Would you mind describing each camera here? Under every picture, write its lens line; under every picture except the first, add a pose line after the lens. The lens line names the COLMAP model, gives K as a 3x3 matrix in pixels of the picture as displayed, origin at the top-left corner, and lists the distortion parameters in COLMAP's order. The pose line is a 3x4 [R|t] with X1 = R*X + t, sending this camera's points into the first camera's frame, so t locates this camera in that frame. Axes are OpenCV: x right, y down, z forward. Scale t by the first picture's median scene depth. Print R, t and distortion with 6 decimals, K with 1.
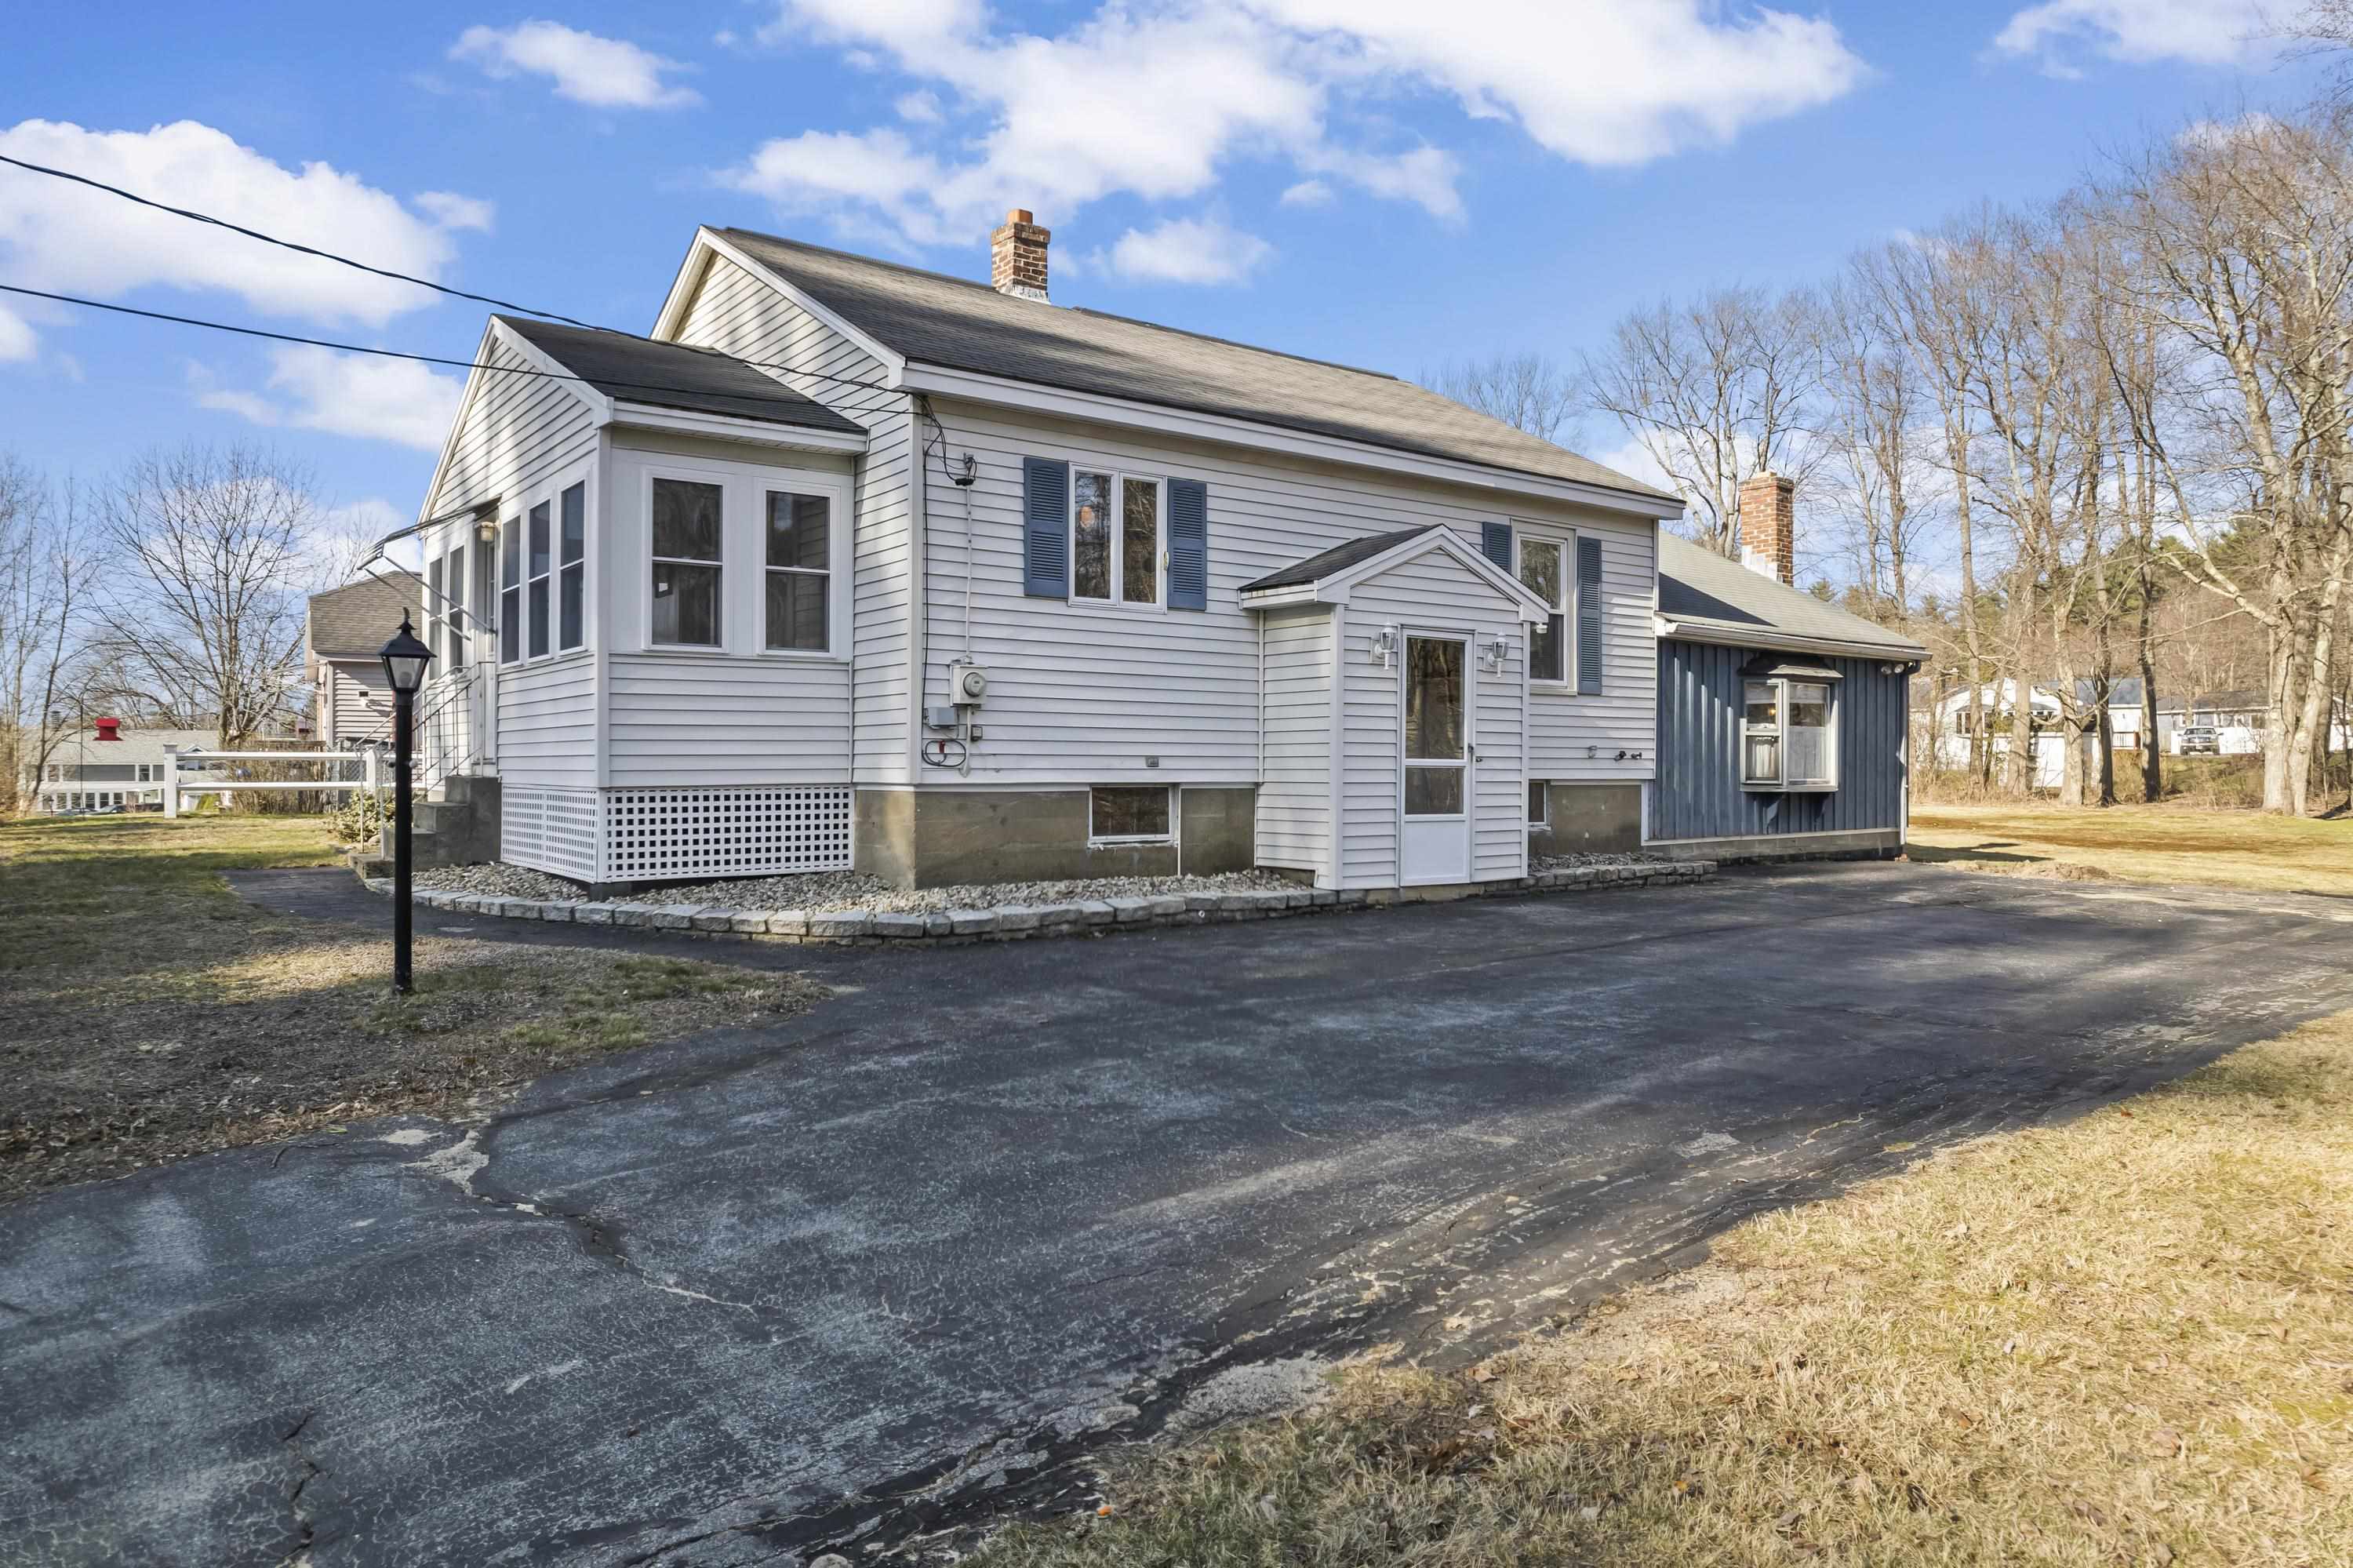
lens RADIAL K [[1477.6, 0, 1176.5], [0, 1477.6, 784.0], [0, 0, 1]] dist [-0.072868, 0.065718]
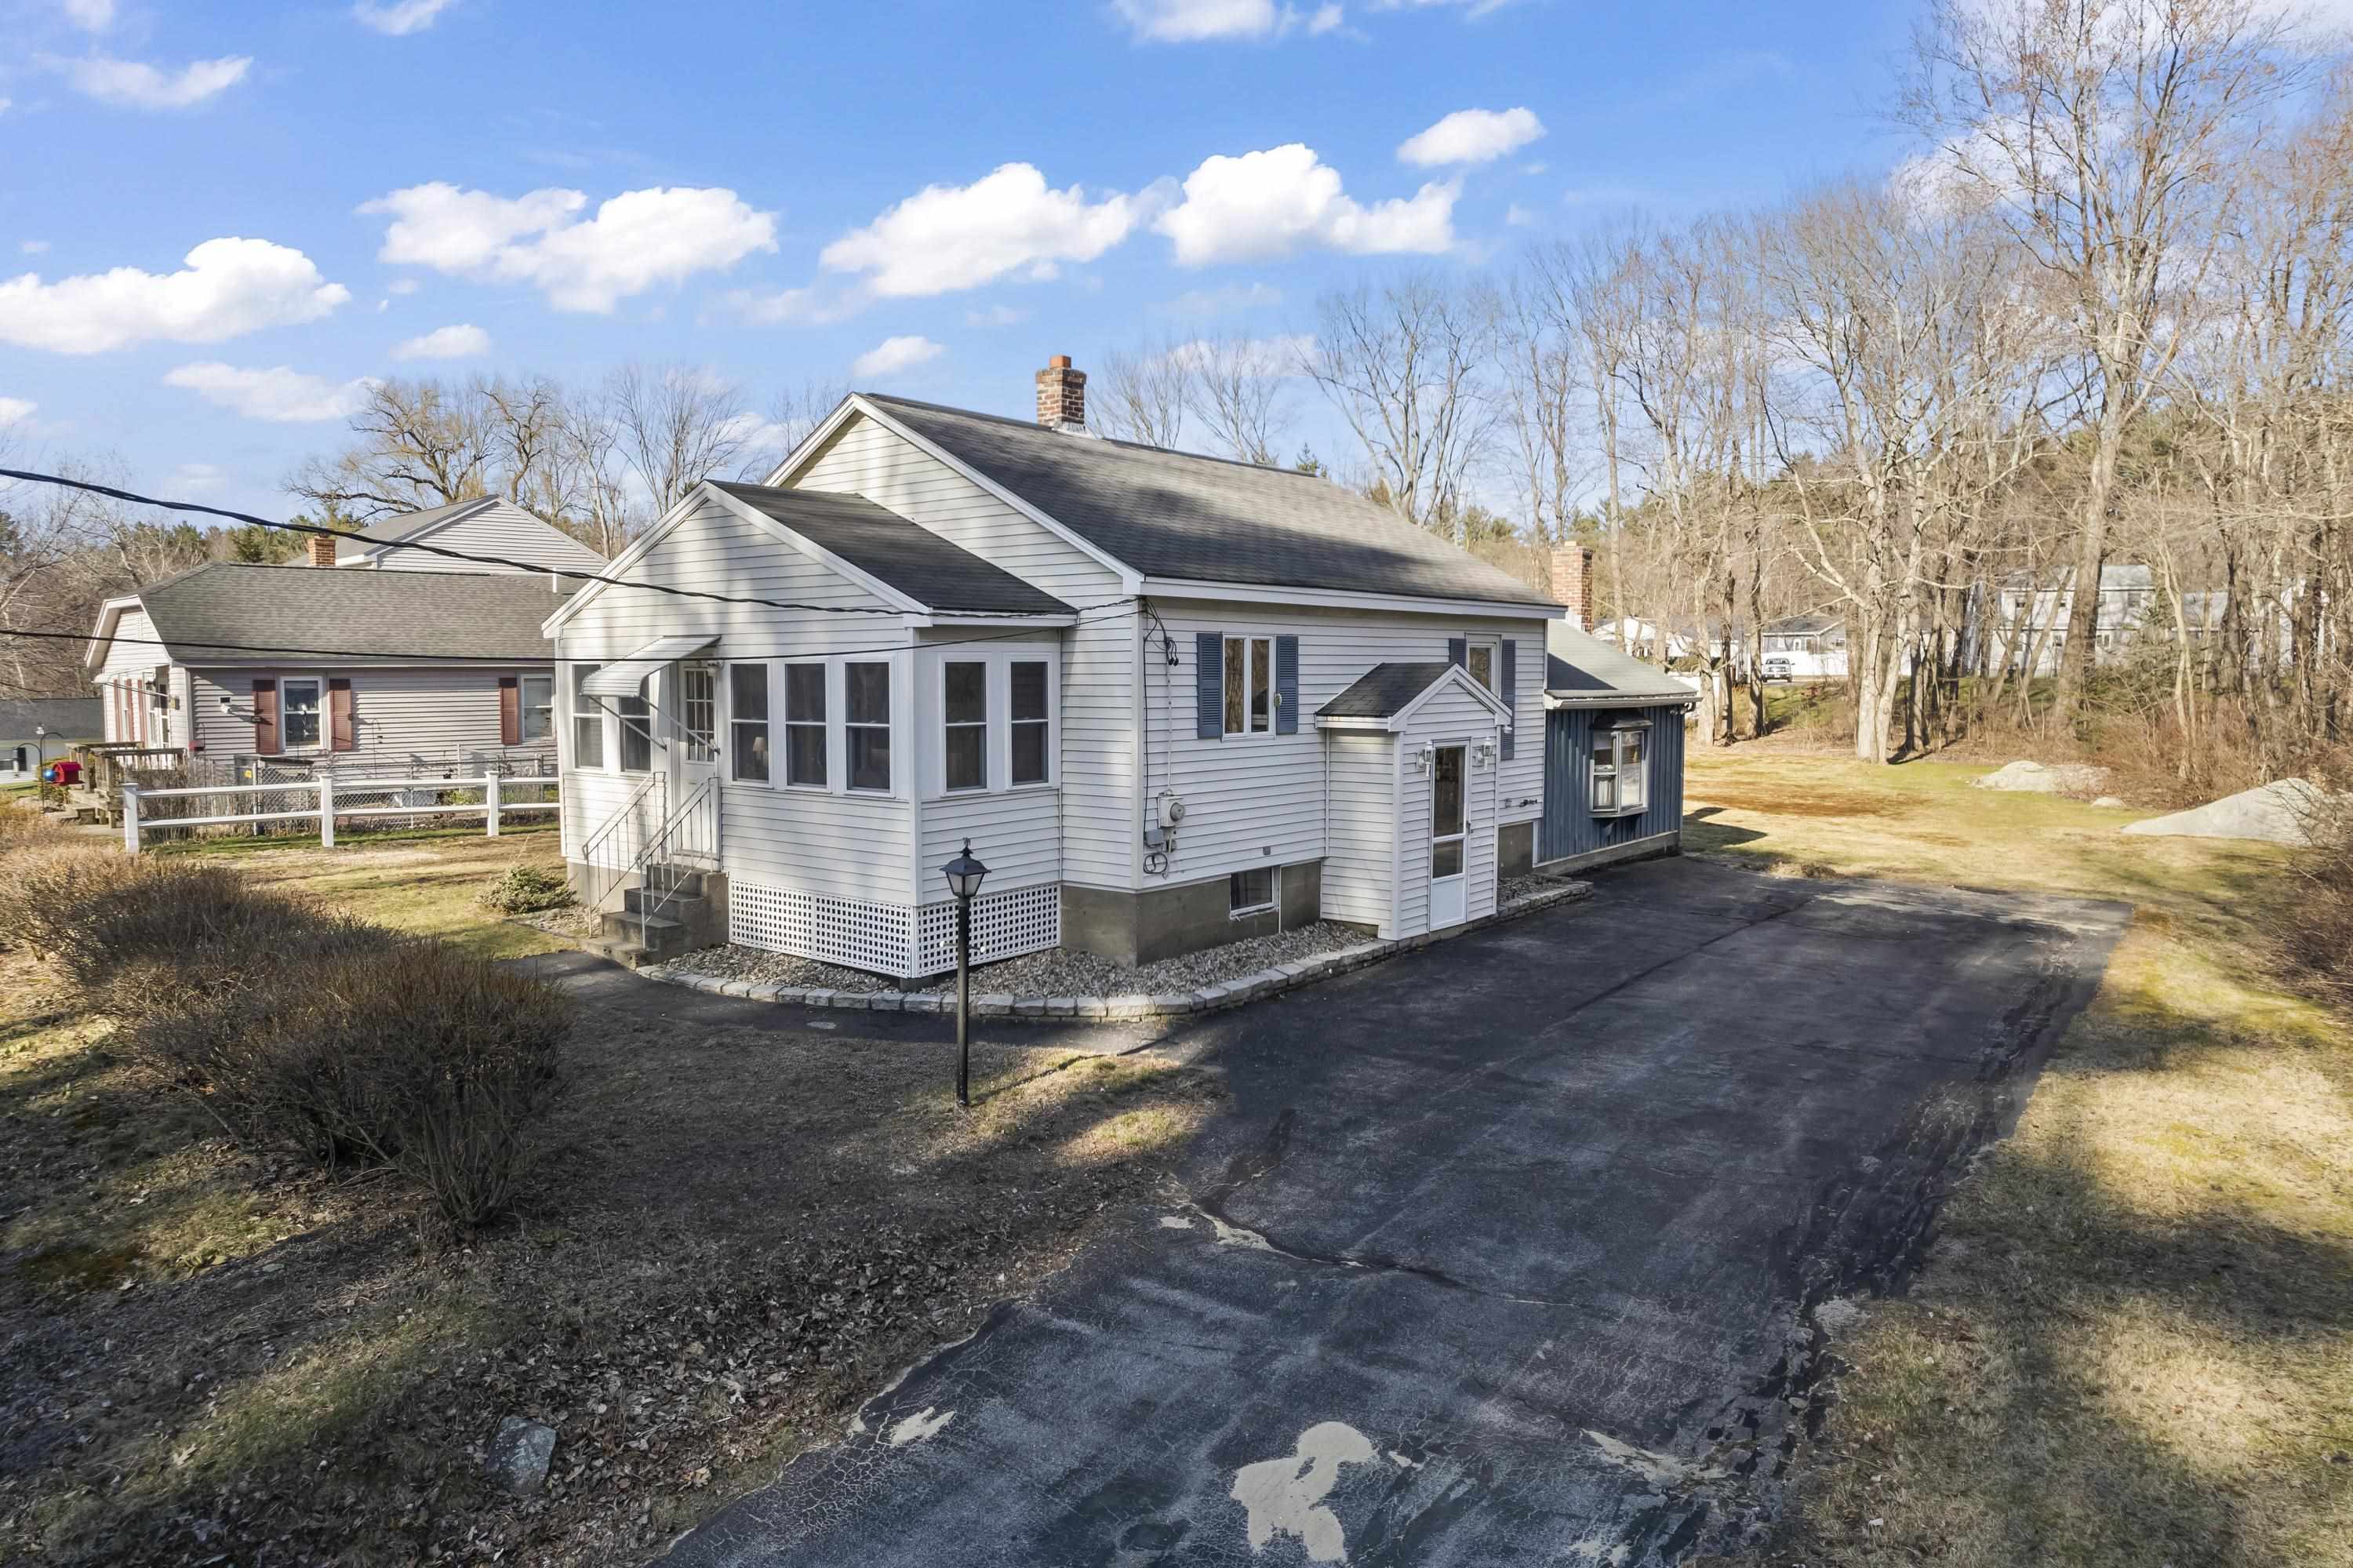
lens RADIAL K [[1456.8, 0, 1176.5], [0, 1456.8, 784.0], [0, 0, 1]] dist [-0.046303, -0.000331]
pose [[0.972793, -0.019867, 0.230821, -0.384739], [0.005782, 0.998088, 0.061535, -0.151480], [-0.231602, -0.058527, 0.971048, -0.243227]]
